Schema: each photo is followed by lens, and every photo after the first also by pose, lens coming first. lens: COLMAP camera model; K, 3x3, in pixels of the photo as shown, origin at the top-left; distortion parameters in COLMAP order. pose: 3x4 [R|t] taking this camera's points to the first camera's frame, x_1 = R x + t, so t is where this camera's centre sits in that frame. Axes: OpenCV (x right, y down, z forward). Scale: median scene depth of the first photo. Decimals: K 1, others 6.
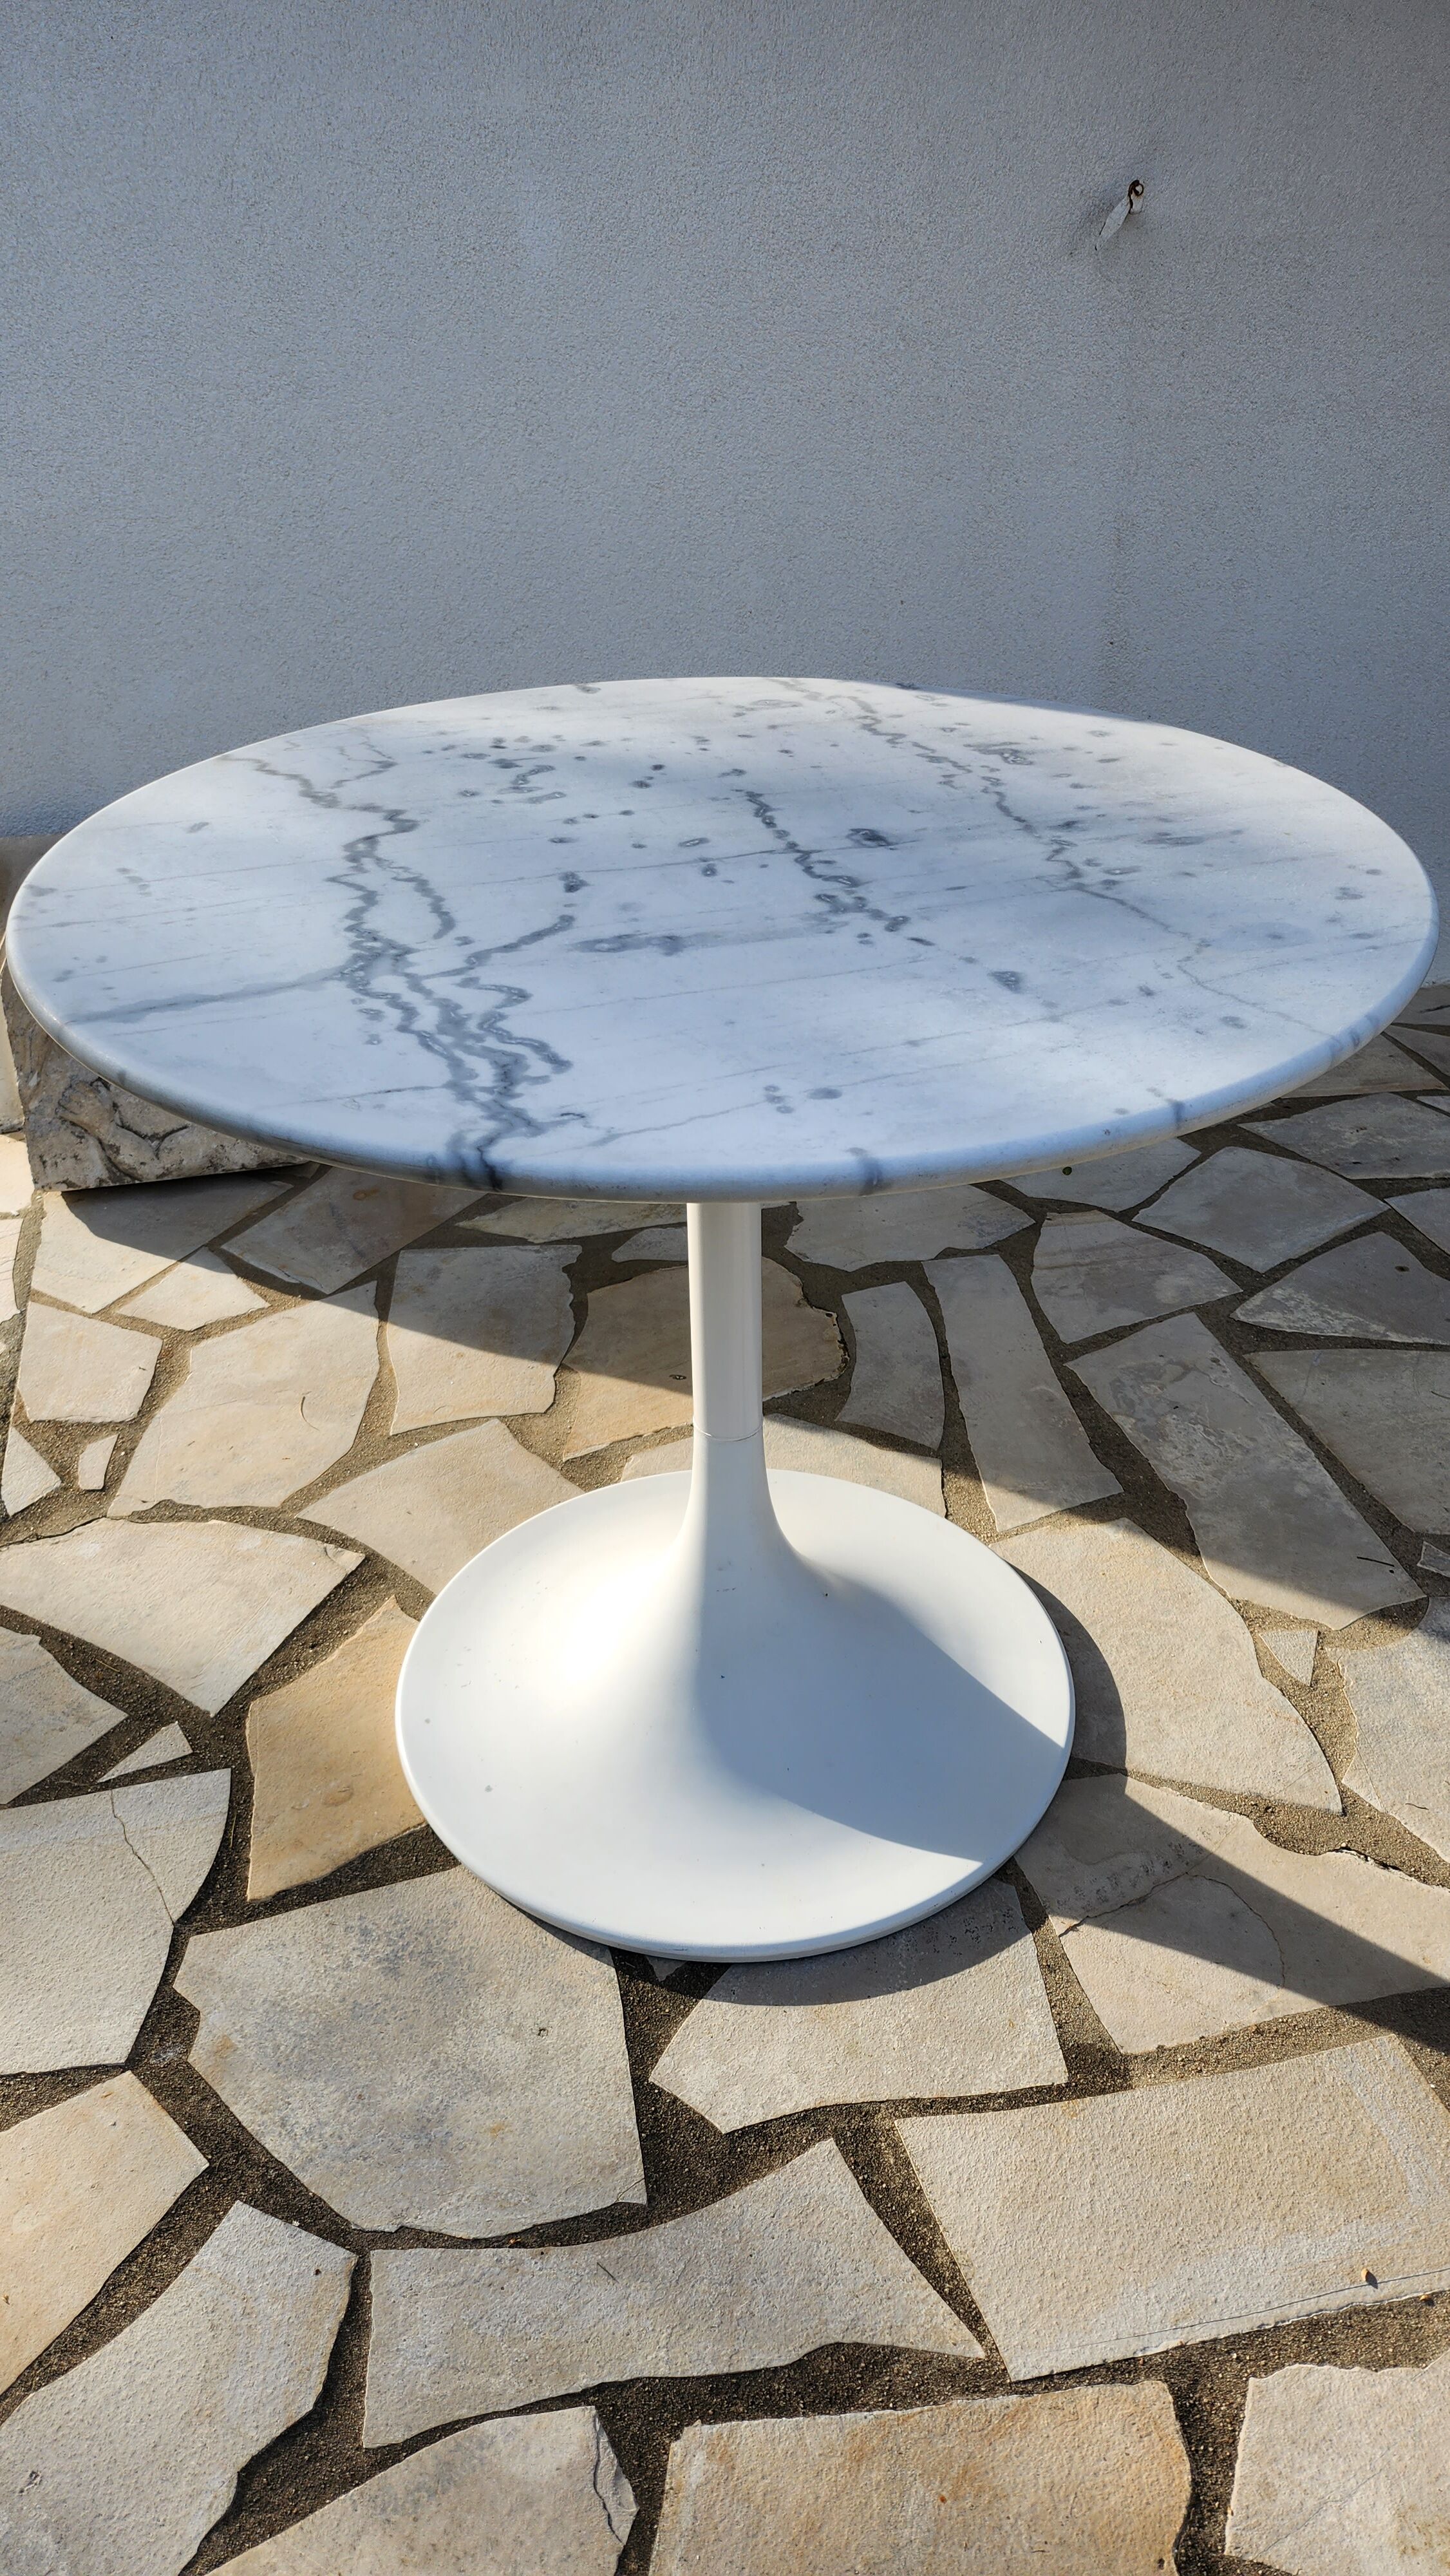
lens RADIAL K [[1823.6, 0, 710.5], [0, 1823.6, 1330.1], [0, 0, 1]] dist [0.039929, -0.031526]
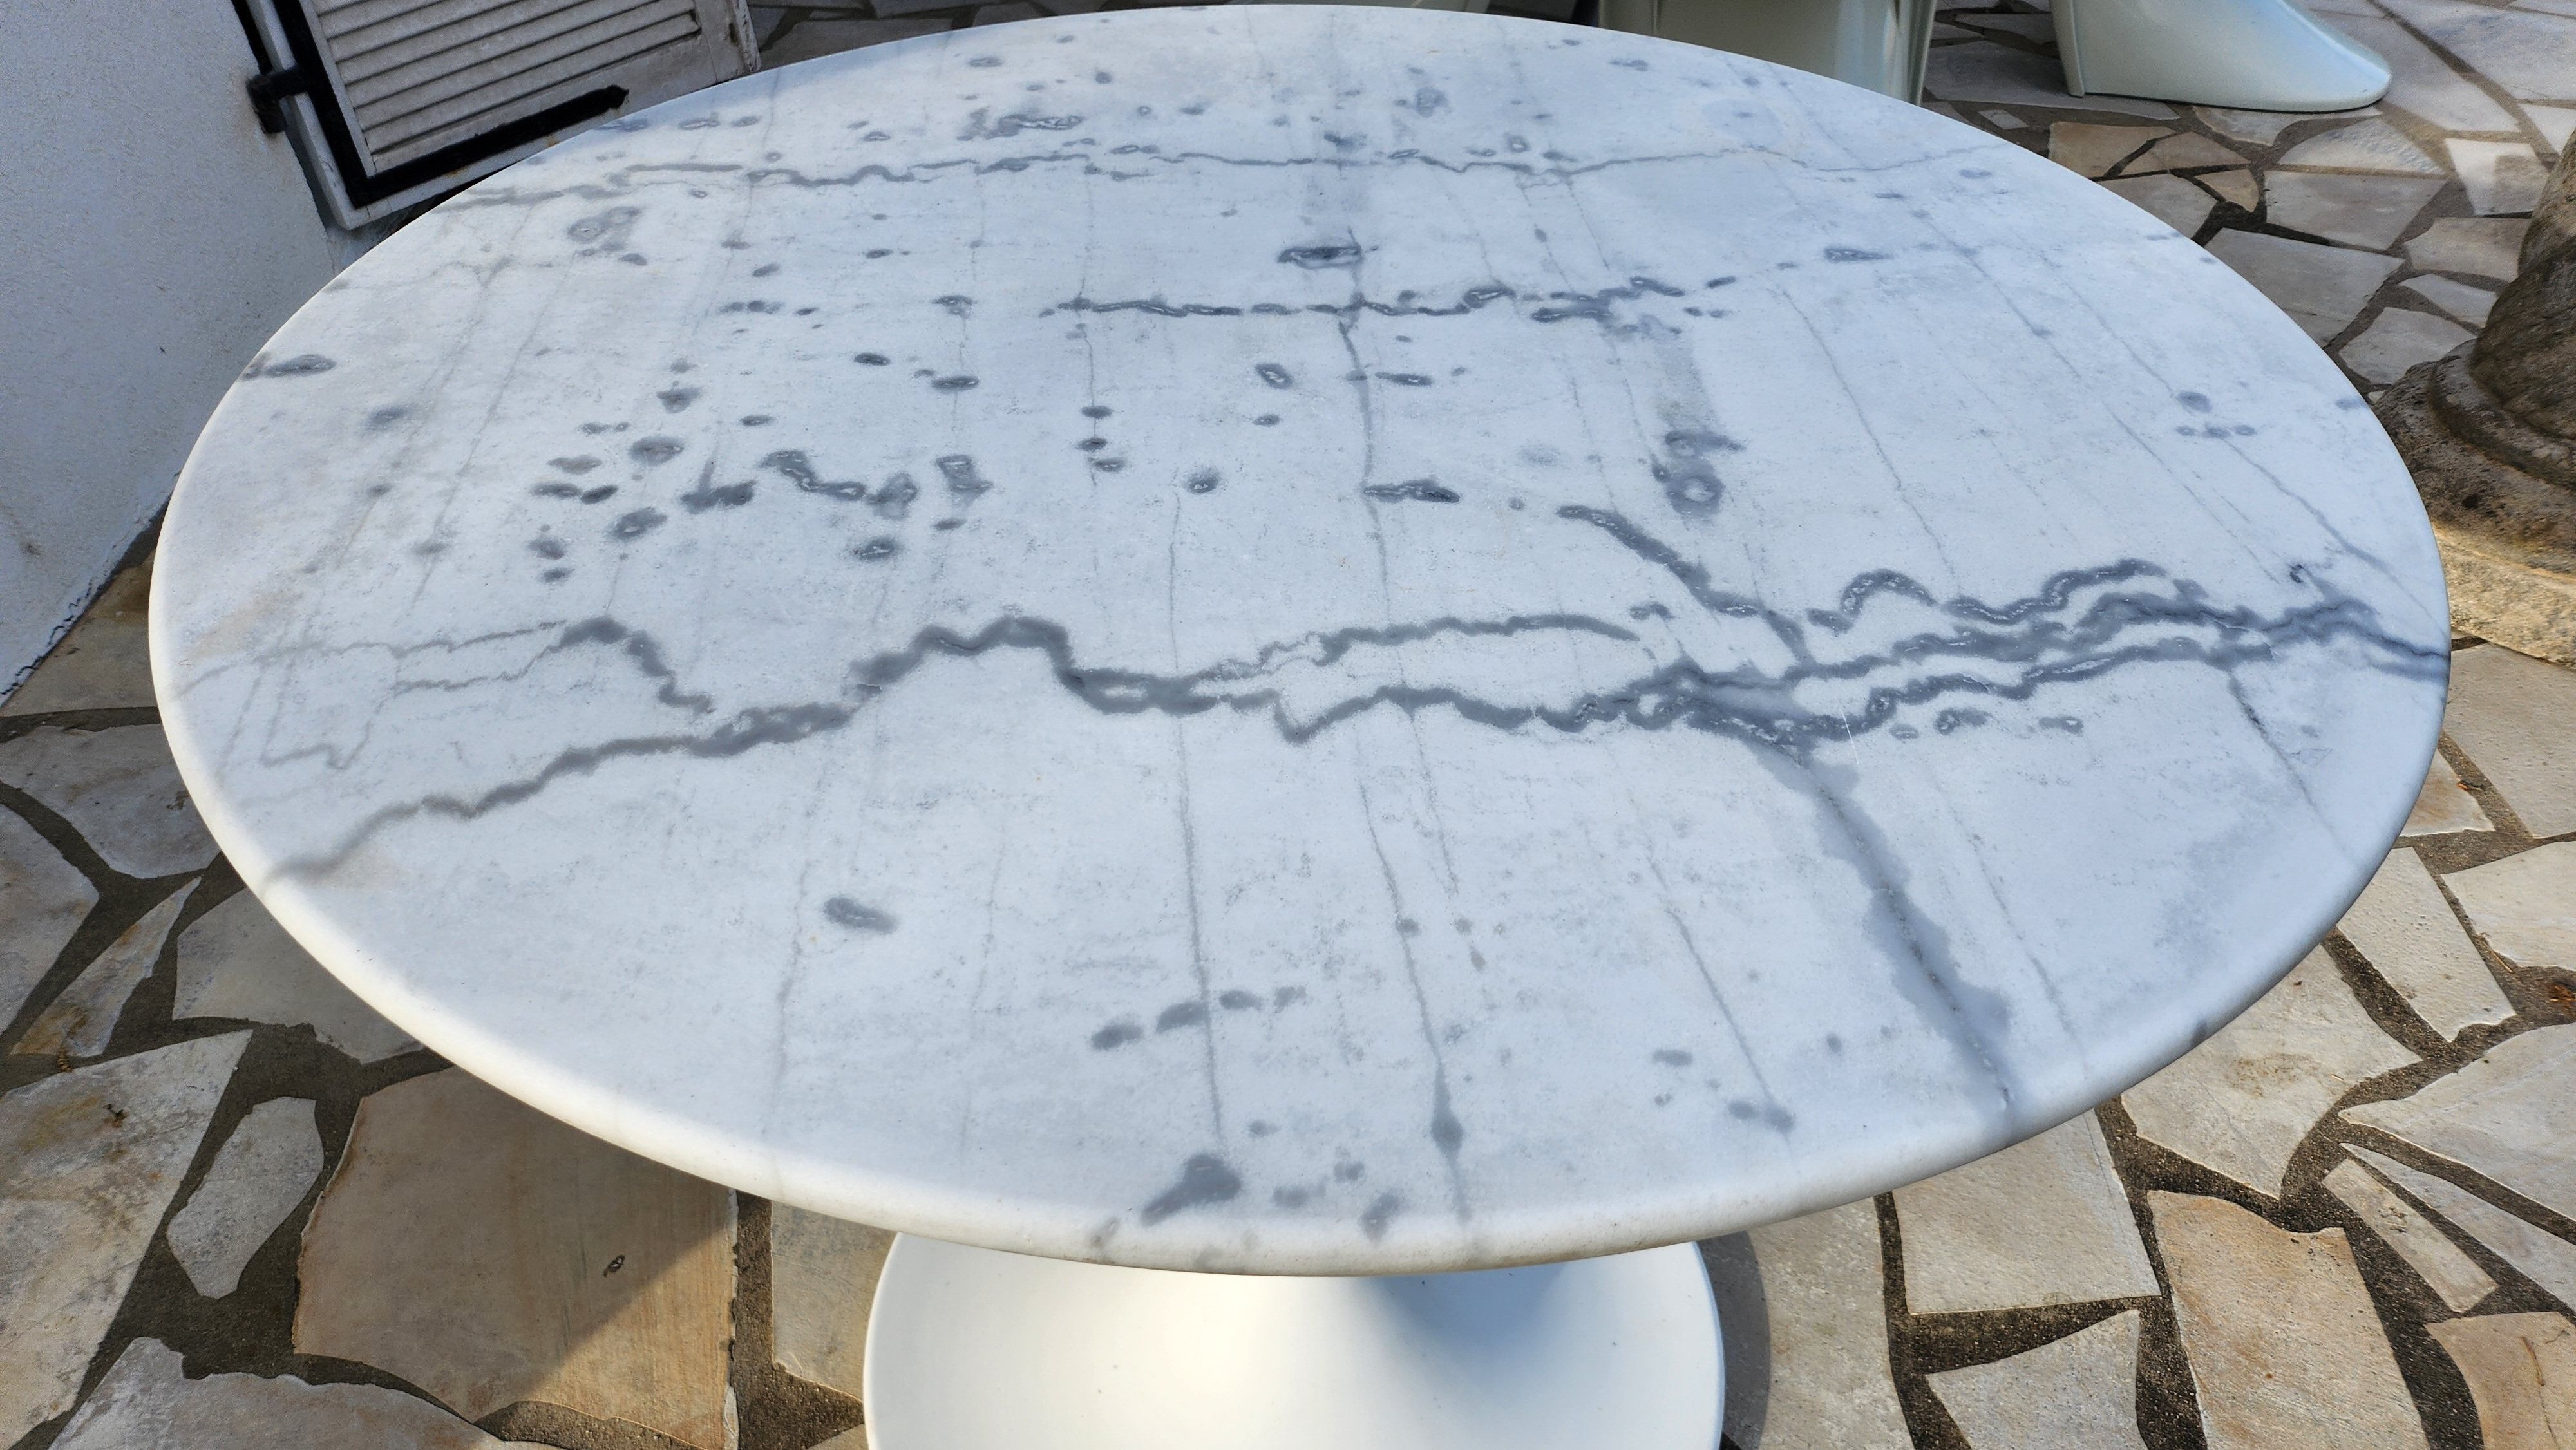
lens RADIAL K [[1823.6, 0, 1296.9], [0, 1823.6, 766.0], [0, 0, 1]] dist [0.039929, -0.031526]
pose [[0.220527, -0.628232, 0.746118, -0.510275], [0.526158, 0.720729, 0.451340, -0.403978], [-0.821295, 0.293044, 0.489489, 0.640654]]
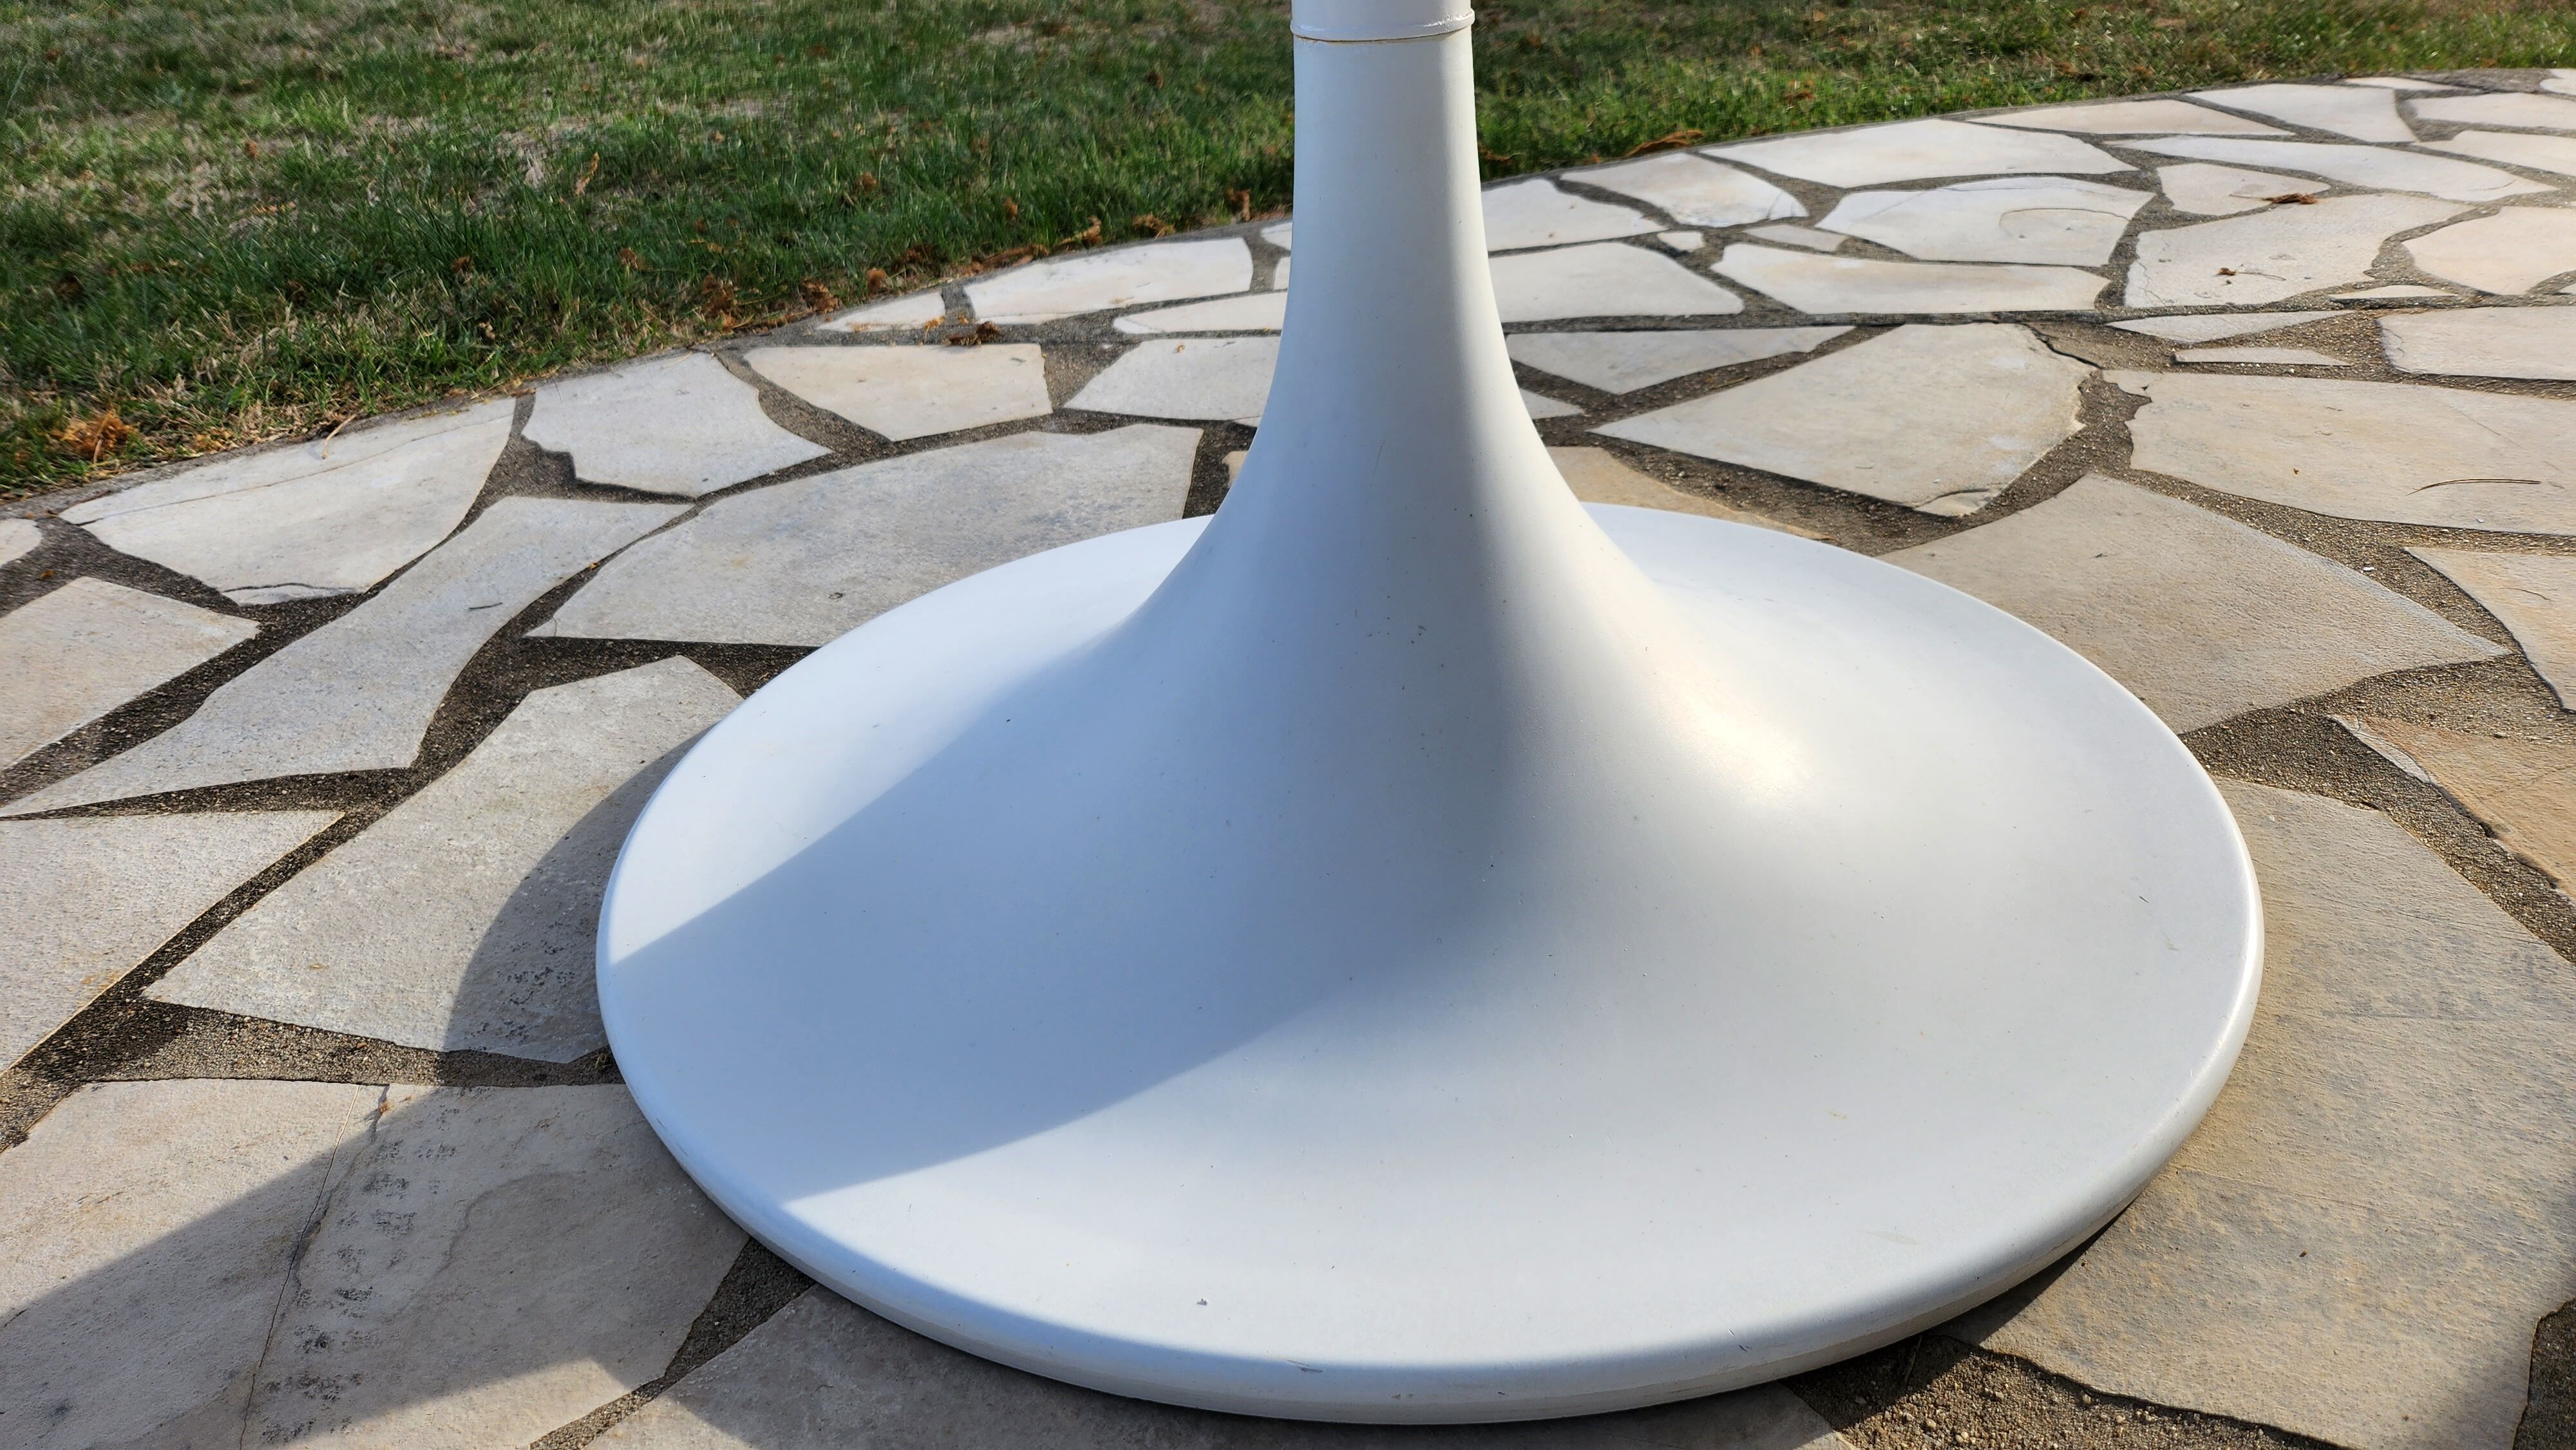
lens RADIAL K [[1823.6, 0, 1296.5], [0, 1823.6, 742.9], [0, 0, 1]] dist [0.039929, -0.031526]
pose [[-0.332039, 0.489651, -0.806220, 0.436413], [-0.464806, 0.658806, 0.591549, -0.076602], [0.820796, 0.571153, 0.008843, 1.148814]]
